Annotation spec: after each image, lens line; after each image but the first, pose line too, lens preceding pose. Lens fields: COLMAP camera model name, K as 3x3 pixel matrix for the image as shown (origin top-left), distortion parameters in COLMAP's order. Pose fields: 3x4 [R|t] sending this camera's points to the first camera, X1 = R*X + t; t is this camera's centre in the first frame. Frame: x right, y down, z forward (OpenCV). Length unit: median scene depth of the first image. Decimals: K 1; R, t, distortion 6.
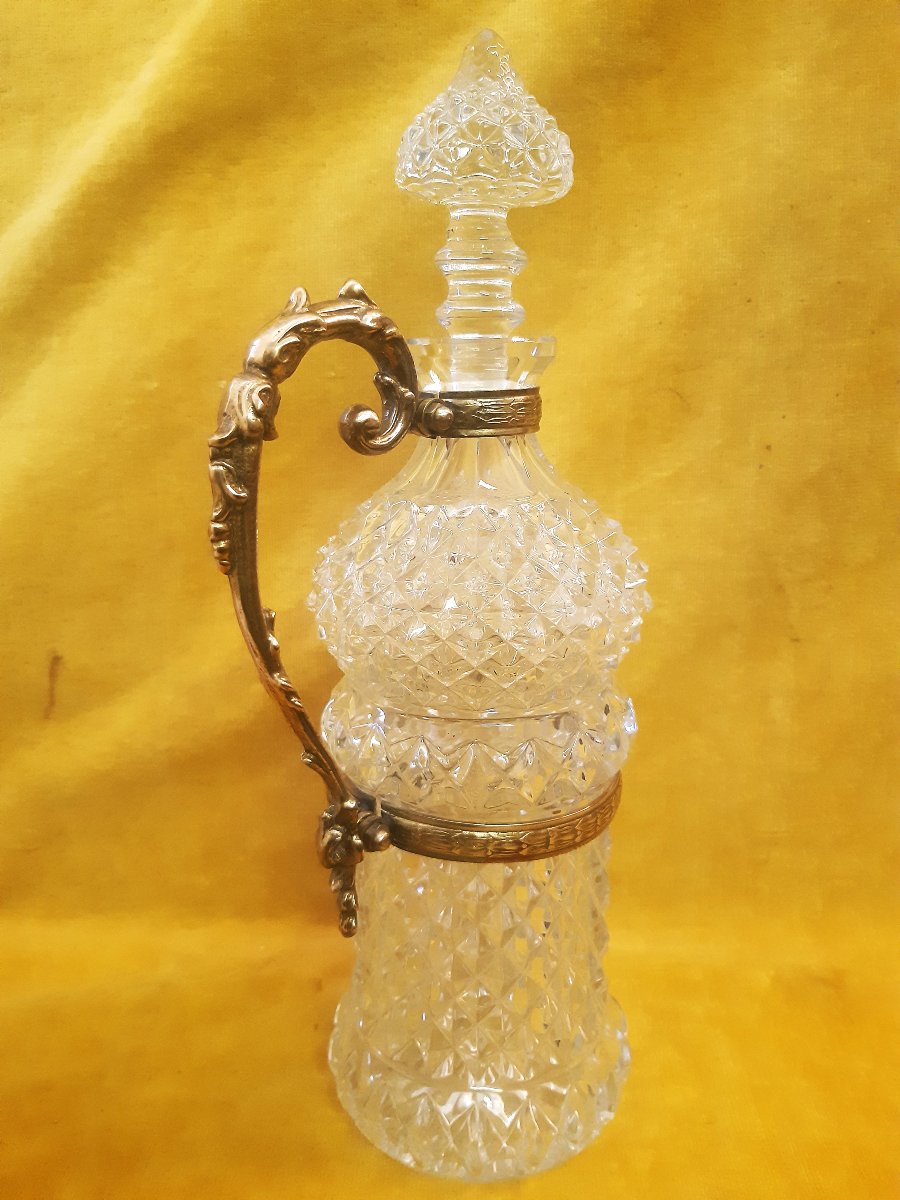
lens RADIAL K [[948.3, 0, 450.0], [0, 948.3, 600.0], [0, 0, 1]] dist [0.010316, -0.100984]
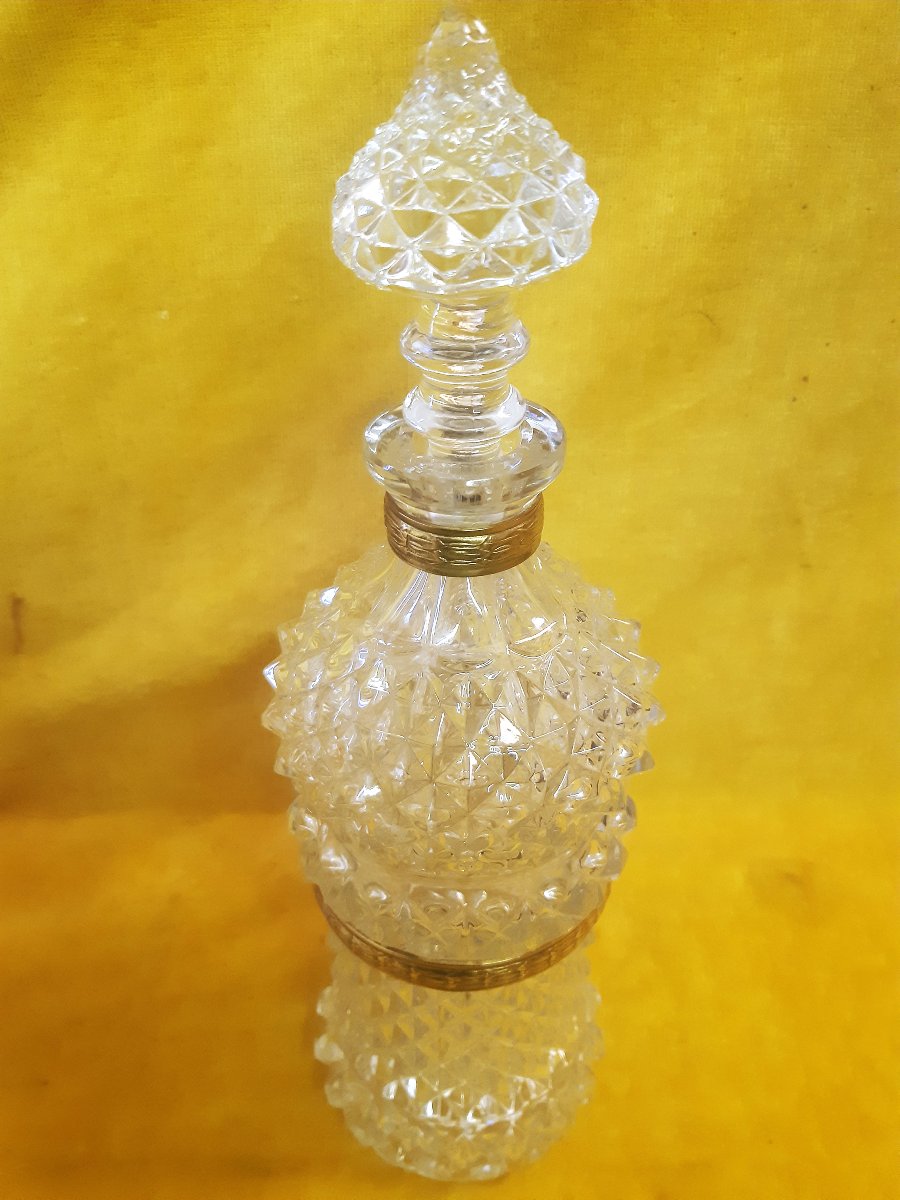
lens RADIAL K [[954.7, 0, 445.9], [0, 954.7, 596.3], [0, 0, 1]] dist [-0.007111, -0.077757]
pose [[0.999298, -0.023165, 0.029431, -0.023609], [0.010538, 0.927943, 0.372572, -0.305423], [-0.035941, -0.372001, 0.927536, 0.129792]]
